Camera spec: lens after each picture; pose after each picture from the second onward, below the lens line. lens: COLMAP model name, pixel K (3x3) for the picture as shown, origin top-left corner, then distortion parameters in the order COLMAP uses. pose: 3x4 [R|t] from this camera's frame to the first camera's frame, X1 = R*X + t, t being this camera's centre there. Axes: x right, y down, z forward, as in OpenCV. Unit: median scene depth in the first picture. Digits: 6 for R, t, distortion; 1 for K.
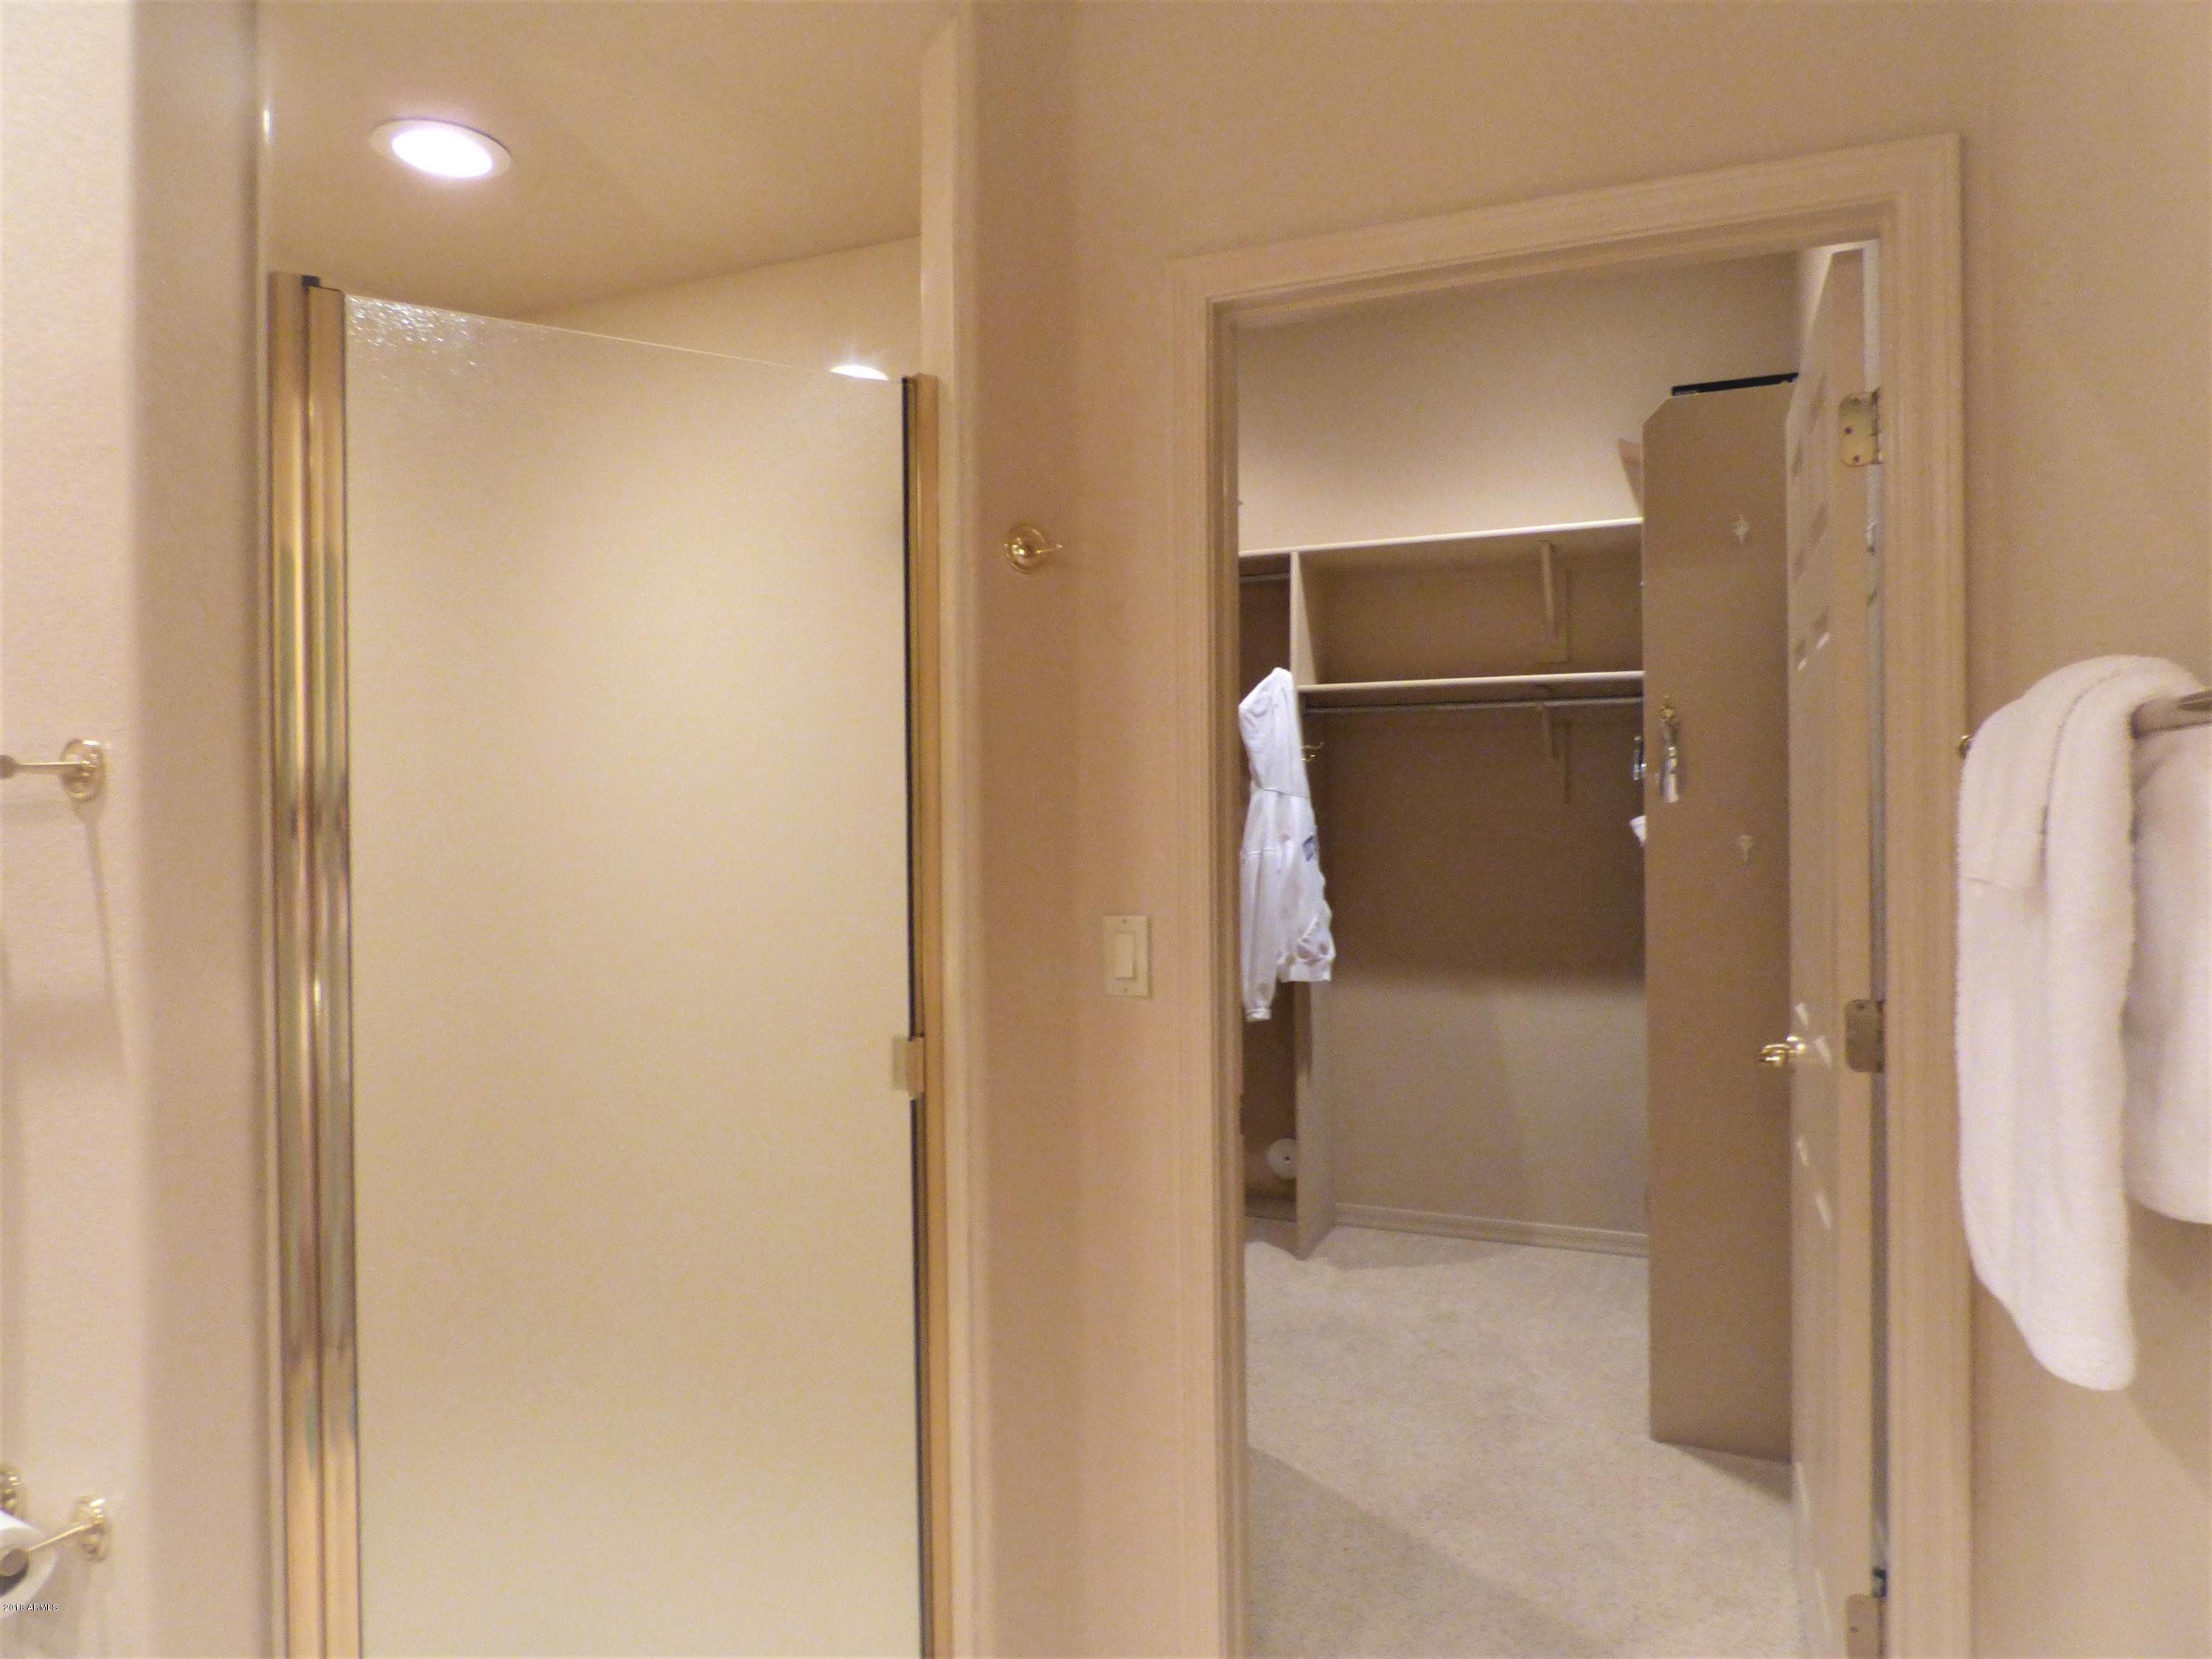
lens RADIAL K [[1376.5, 0, 1106.0], [0, 1376.5, 829.5], [0, 0, 1]] dist [-0.021874, 0.034256]
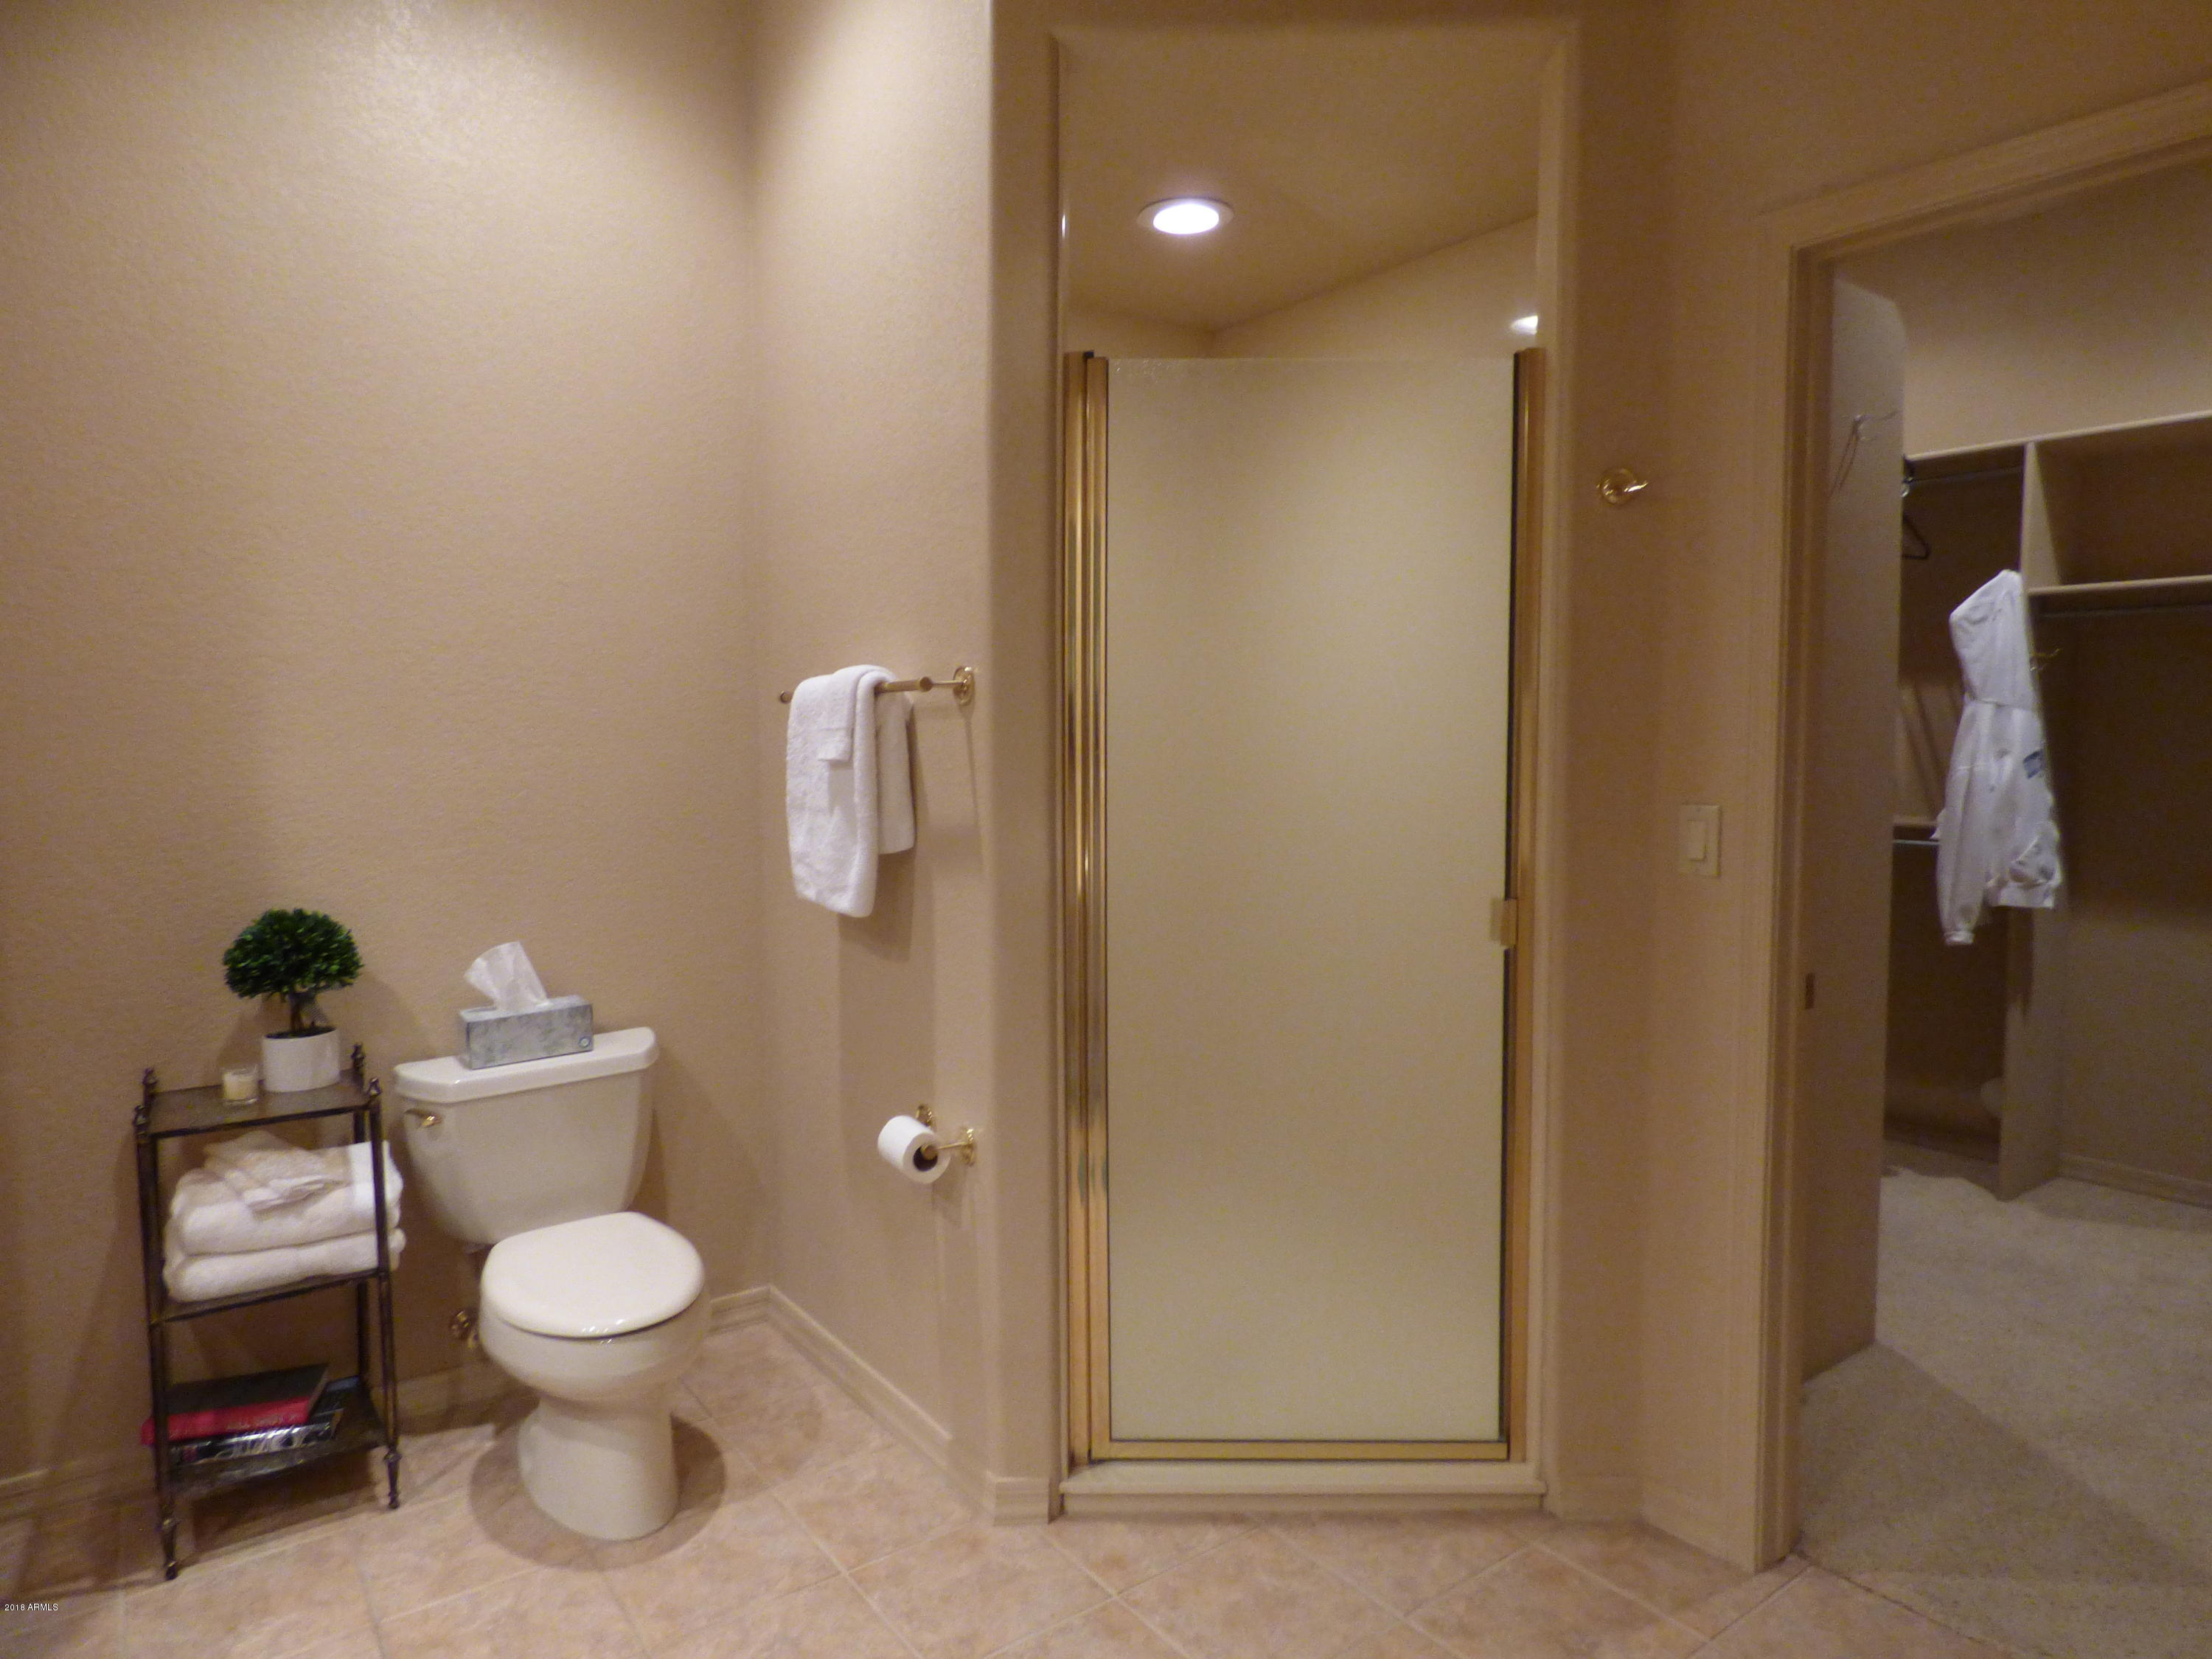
lens RADIAL K [[1369.4, 0, 1106.0], [0, 1369.4, 829.5], [0, 0, 1]] dist [0.007707, 0.002183]
pose [[0.855008, 0.040681, -0.517016, 0.095022], [-0.012840, 0.998274, 0.057315, 0.012349], [0.518455, -0.042367, 0.854054, -0.118109]]
